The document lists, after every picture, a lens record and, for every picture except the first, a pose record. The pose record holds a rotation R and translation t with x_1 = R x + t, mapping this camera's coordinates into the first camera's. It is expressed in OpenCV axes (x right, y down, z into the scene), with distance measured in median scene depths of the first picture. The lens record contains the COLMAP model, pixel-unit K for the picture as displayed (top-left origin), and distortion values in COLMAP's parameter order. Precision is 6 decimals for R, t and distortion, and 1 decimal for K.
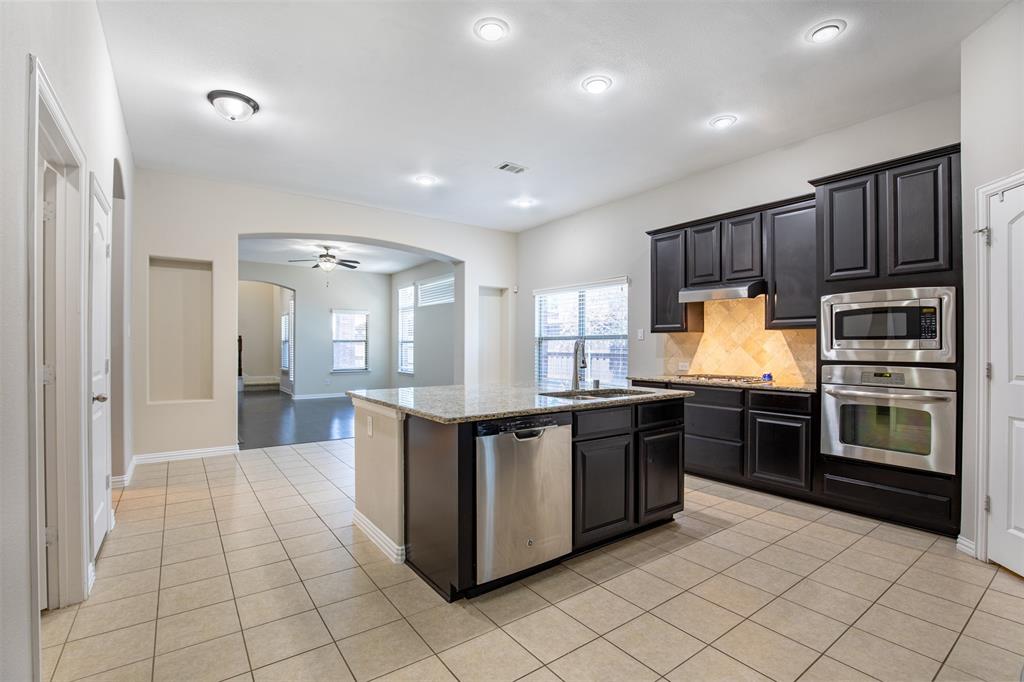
lens RADIAL K [[468.1, 0, 511.5], [0, 468.1, 344.1], [0, 0, 1]] dist [-0.032433, 0.004355]
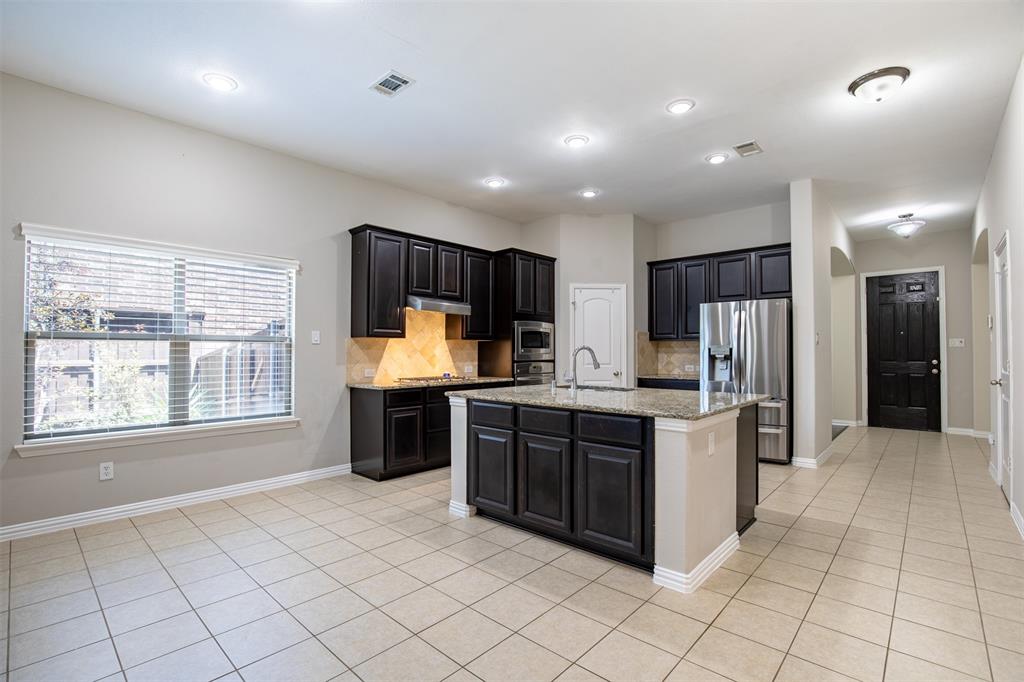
lens RADIAL K [[468.1, 0, 511.1], [0, 468.1, 345.4], [0, 0, 1]] dist [-0.032433, 0.004355]
pose [[-0.199677, 0.012529, 0.979782, -0.874487], [-0.003850, 0.999900, -0.013571, 0.004060], [-0.979854, -0.006482, -0.199609, 1.248777]]
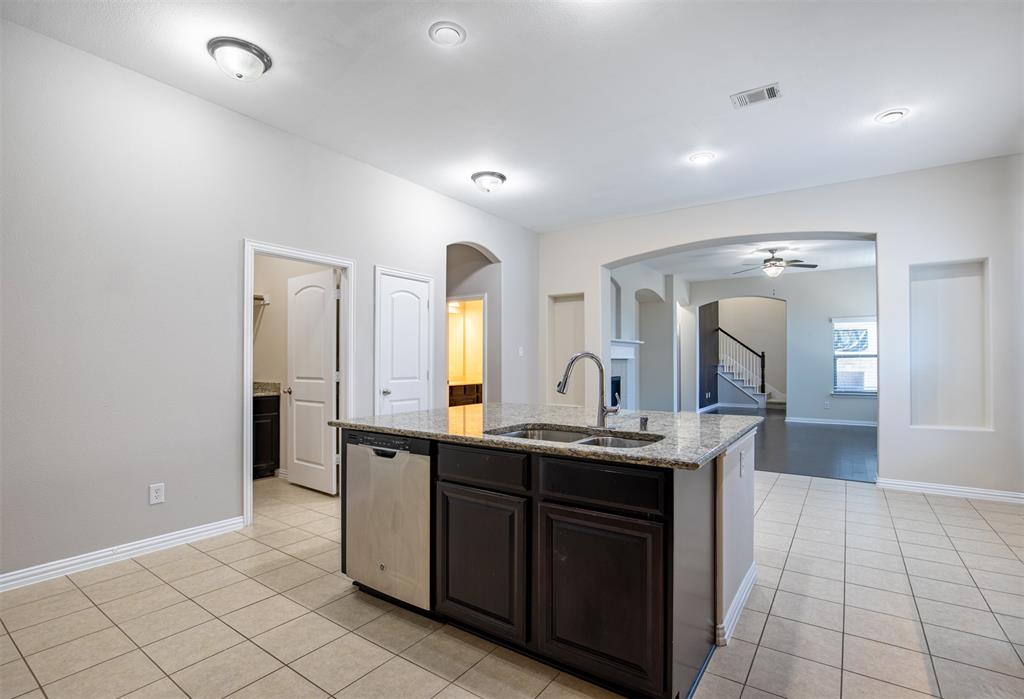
lens RADIAL K [[480.8, 0, 523.1], [0, 480.8, 353.1], [0, 0, 1]] dist [-0.031295, 0.000230]
pose [[0.335720, -0.019063, -0.941769, 0.675530], [0.004127, 0.999815, -0.018766, 0.003723], [0.941953, 0.002413, 0.335737, 0.594758]]
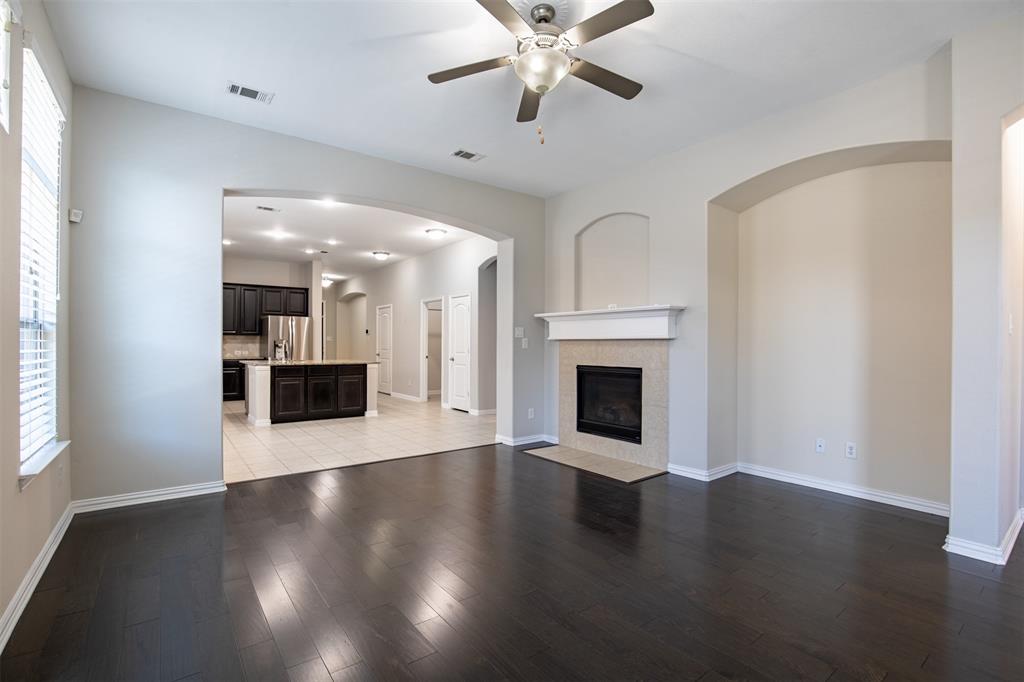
lens RADIAL K [[468.1, 0, 509.6], [0, 468.1, 342.7], [0, 0, 1]] dist [-0.032433, 0.004355]
pose [[-0.999842, -0.005616, -0.016877, -0.863436], [-0.005508, 0.999964, -0.006408, 0.011560], [0.016912, -0.006314, -0.999837, 3.019658]]
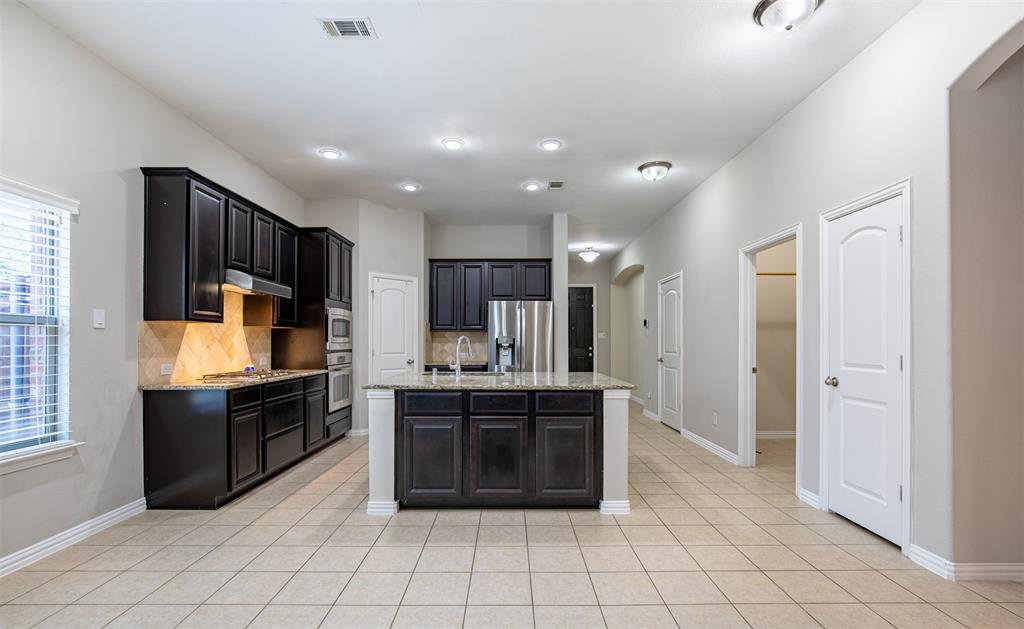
lens RADIAL K [[462.3, 0, 508.7], [0, 462.3, 340.0], [0, 0, 1]] dist [-0.005880, -0.000071]
pose [[-0.807889, 0.000487, 0.589335, -0.634850], [-0.003869, 0.999974, -0.006130, 0.007865], [-0.589322, -0.007233, -0.807866, 1.733453]]
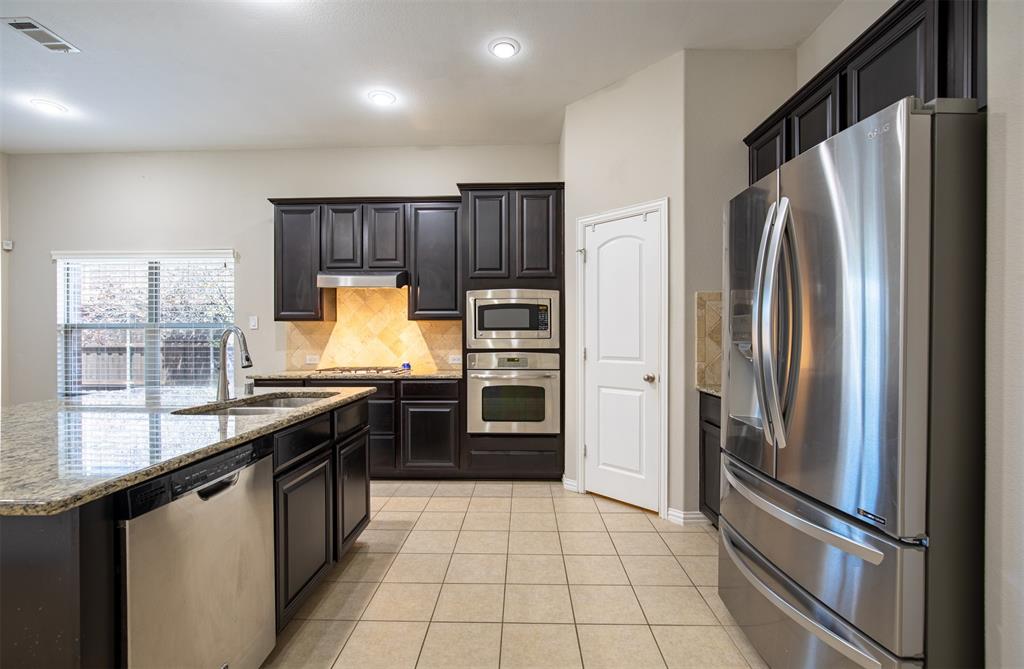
lens RADIAL K [[460.5, 0, 509.7], [0, 460.5, 336.7], [0, 0, 1]] dist [0.001924, 0.000849]
pose [[0.614113, -0.004422, 0.789206, -0.128198], [0.001285, 0.999989, 0.004603, 0.000852], [-0.789217, -0.001813, 0.614111, 0.223445]]
